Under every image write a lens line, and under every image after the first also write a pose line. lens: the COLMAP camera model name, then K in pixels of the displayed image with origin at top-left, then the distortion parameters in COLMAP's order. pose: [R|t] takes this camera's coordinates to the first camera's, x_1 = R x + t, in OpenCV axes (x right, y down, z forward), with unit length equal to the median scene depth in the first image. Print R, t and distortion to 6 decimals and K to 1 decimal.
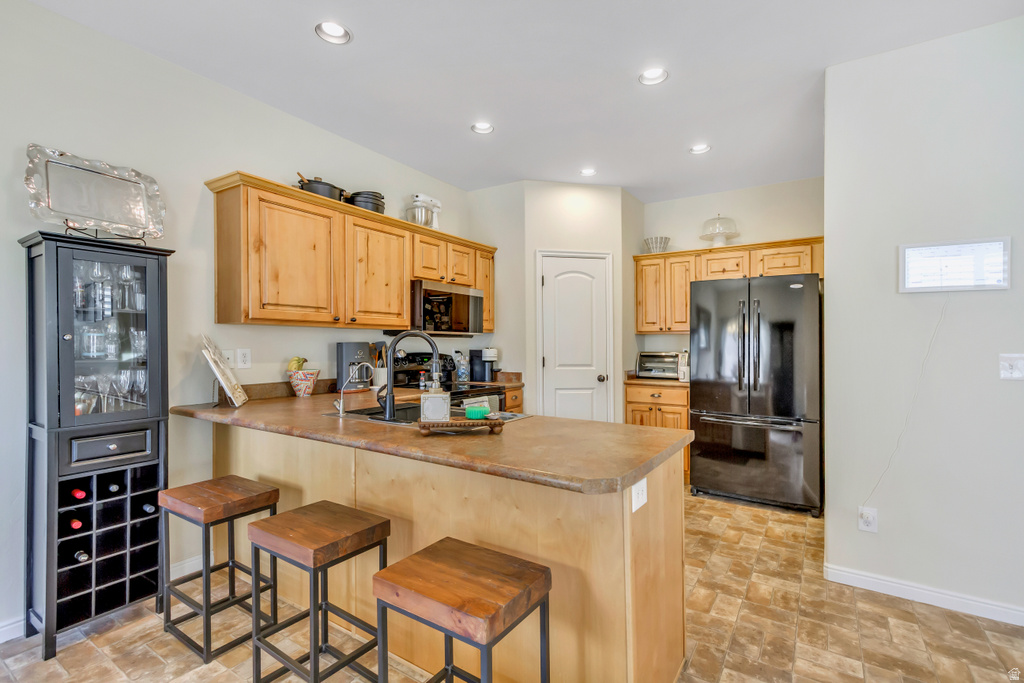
lens RADIAL K [[469.1, 0, 518.0], [0, 469.1, 346.0], [0, 0, 1]] dist [0.005172, 0.001031]
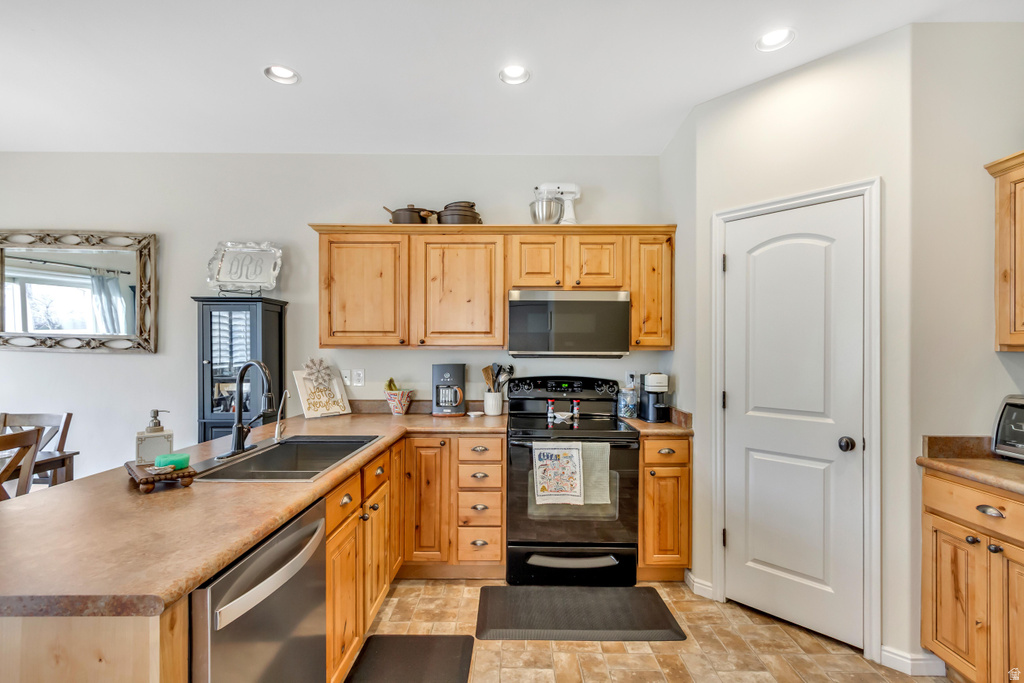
lens RADIAL K [[481.8, 0, 512.1], [0, 481.8, 349.2], [0, 0, 1]] dist [0.009341, -0.001096]
pose [[0.539282, 0.000681, -0.842125, 0.513226], [-0.003170, 0.999994, -0.001221, -0.034808], [0.842120, 0.003328, 0.539281, 0.538780]]
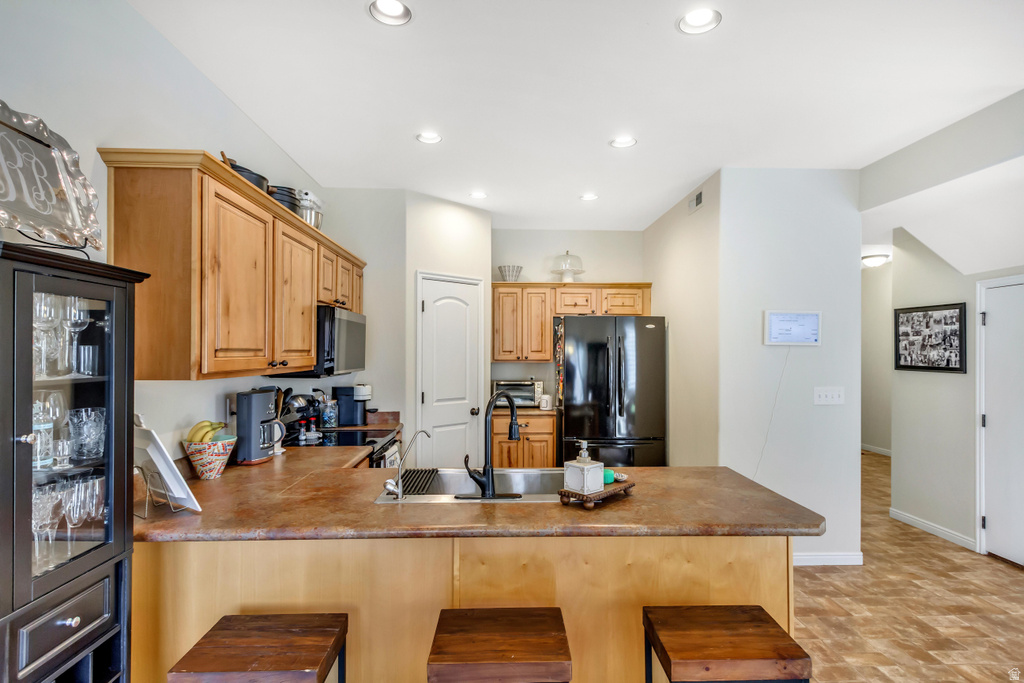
lens RADIAL K [[531.6, 0, 512.5], [0, 531.6, 345.1], [0, 0, 1]] dist [0.004647, -0.000944]
pose [[0.816566, 0.004888, 0.577231, -0.468099], [0.002908, 0.999917, -0.012582, -0.063435], [-0.577244, 0.011952, 0.816484, 0.100485]]
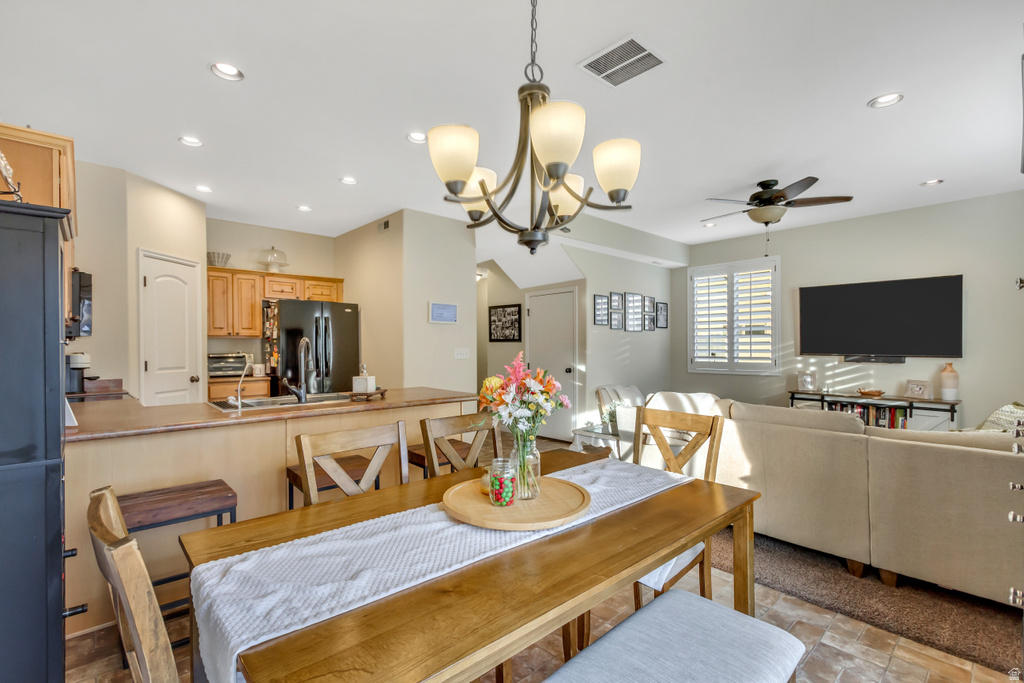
lens RADIAL K [[469.1, 0, 519.0], [0, 469.1, 349.3], [0, 0, 1]] dist [0.005172, 0.001031]
pose [[0.237941, -0.012772, 0.971196, -0.848194], [0.010877, 0.999886, 0.010485, -0.002703], [-0.971219, 0.008069, 0.238053, 0.033267]]
